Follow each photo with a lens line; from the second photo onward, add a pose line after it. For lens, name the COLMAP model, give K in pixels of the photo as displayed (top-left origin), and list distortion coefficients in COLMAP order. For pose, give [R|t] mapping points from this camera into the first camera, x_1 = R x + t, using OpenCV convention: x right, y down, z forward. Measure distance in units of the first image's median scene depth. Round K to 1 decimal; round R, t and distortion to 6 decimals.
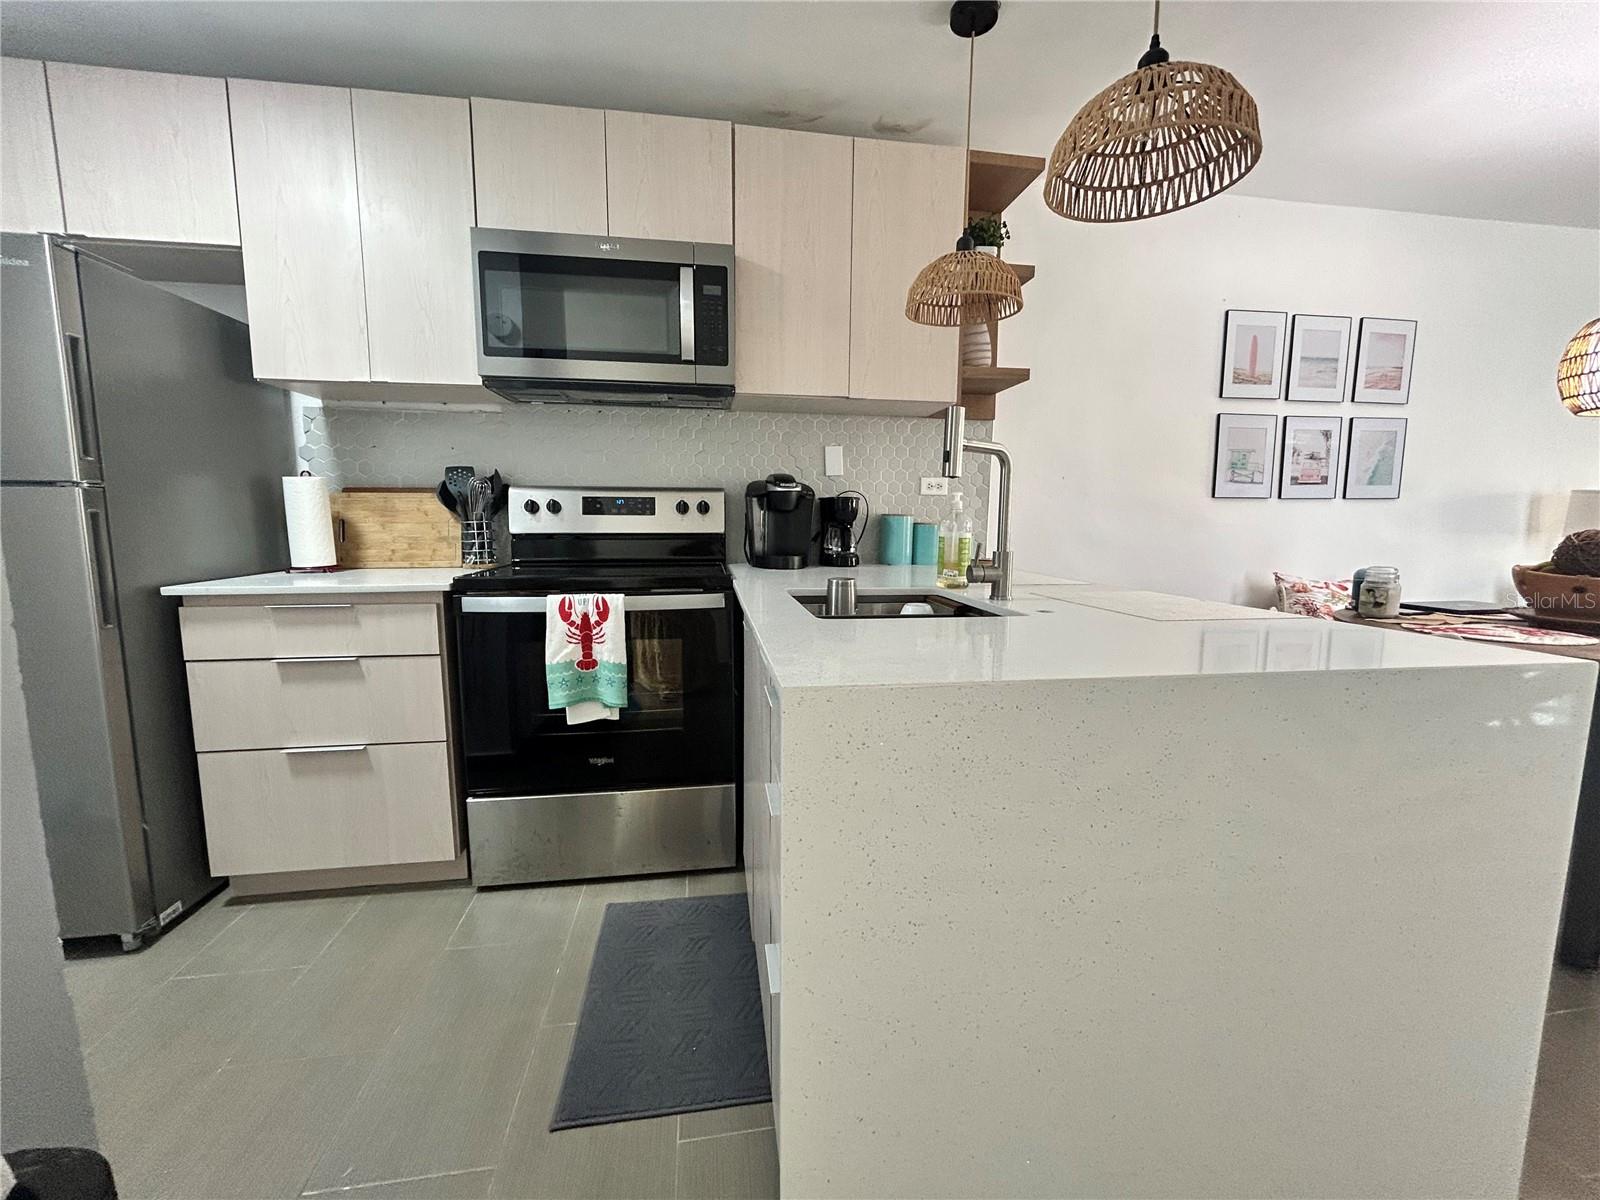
lens RADIAL K [[647.7, 0, 803.8], [0, 647.7, 597.1], [0, 0, 1]] dist [-0.000565, 0.000146]
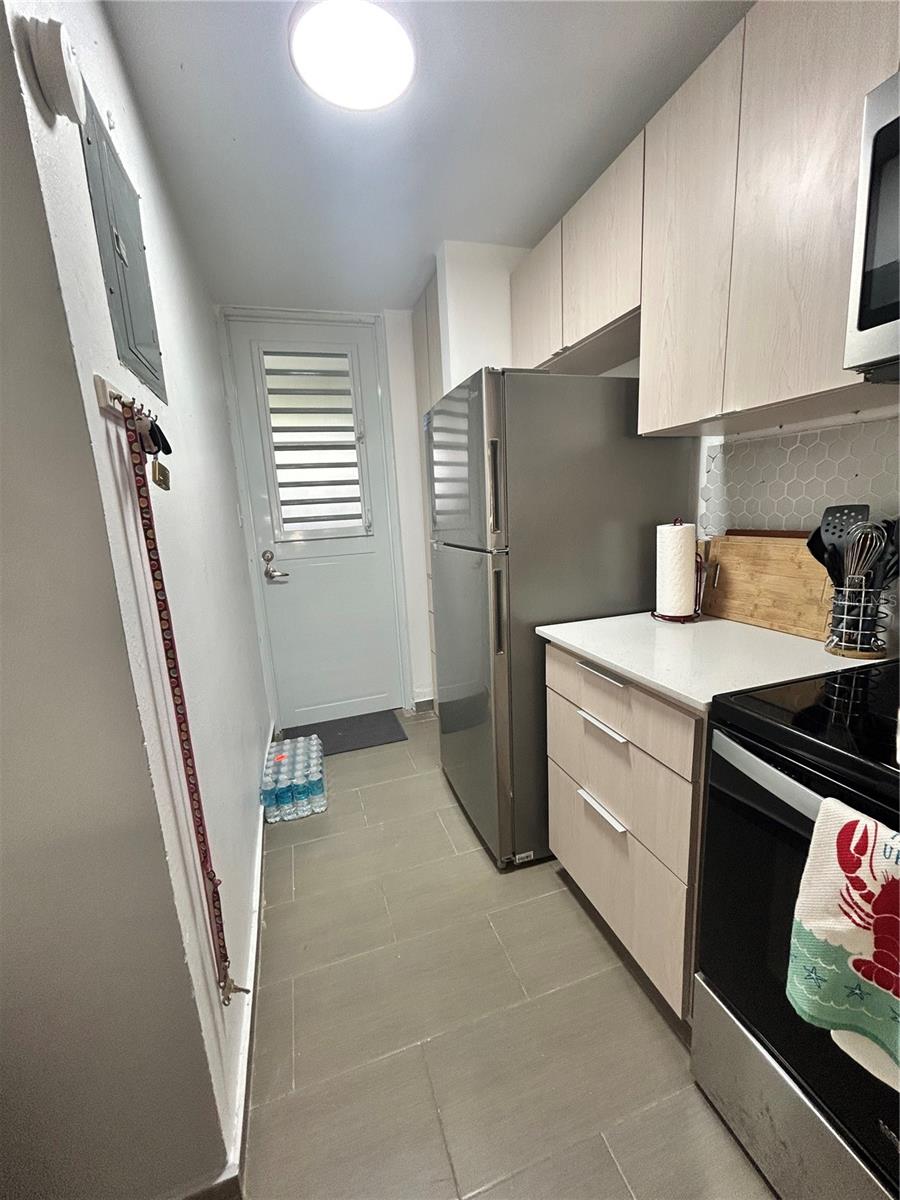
lens RADIAL K [[485.7, 0, 452.9], [0, 485.7, 603.1], [0, 0, 1]] dist [-0.000565, 0.000146]
pose [[0.162864, 0.177149, -0.970615, -0.085711], [-0.073123, 0.983211, 0.167179, -0.174638], [0.983935, 0.043747, 0.173083, 0.562191]]
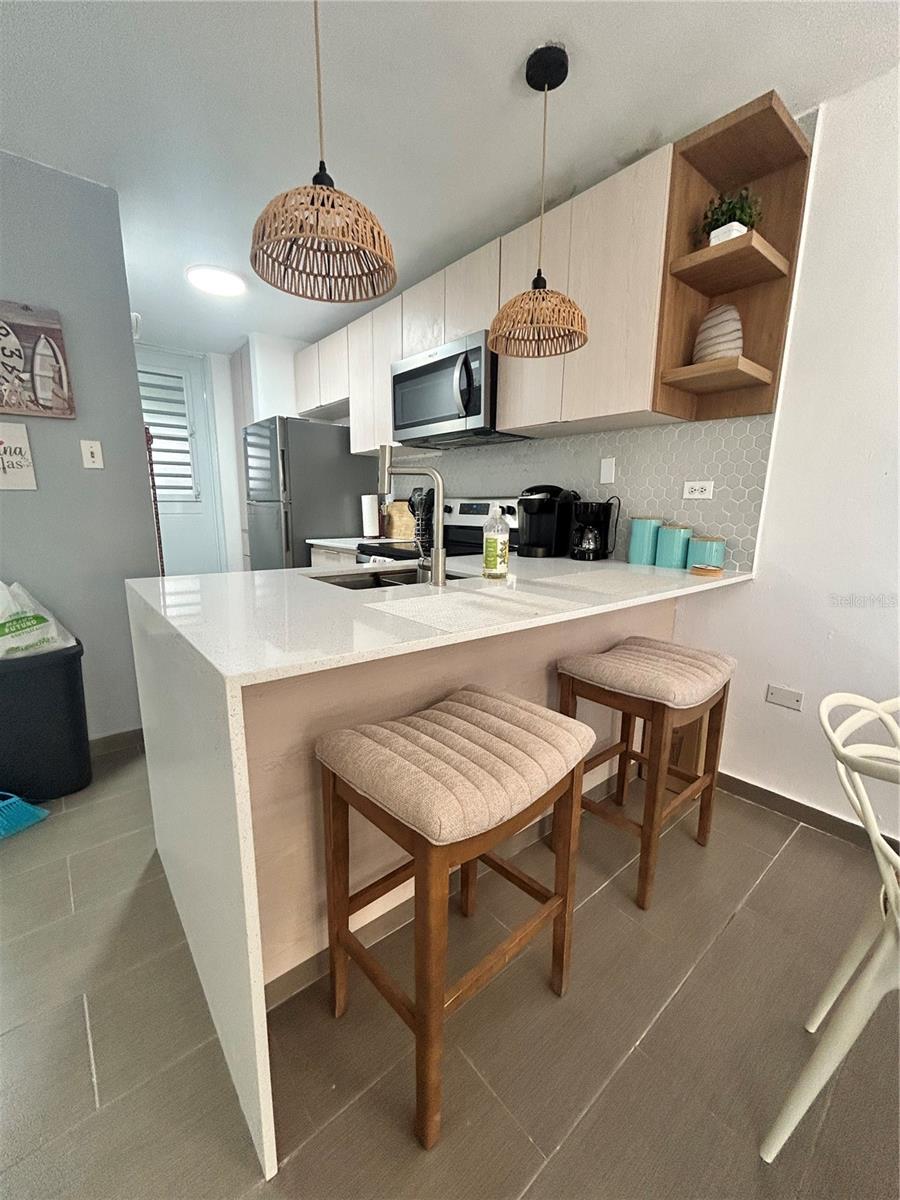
lens RADIAL K [[486.4, 0, 451.4], [0, 486.4, 601.0], [0, 0, 1]] dist [-0.001044, -0.000039]
pose [[0.519853, 0.164443, -0.838279, 0.872754], [-0.114615, 0.985851, 0.122315, -0.066980], [0.846532, 0.032493, 0.531345, 0.376462]]
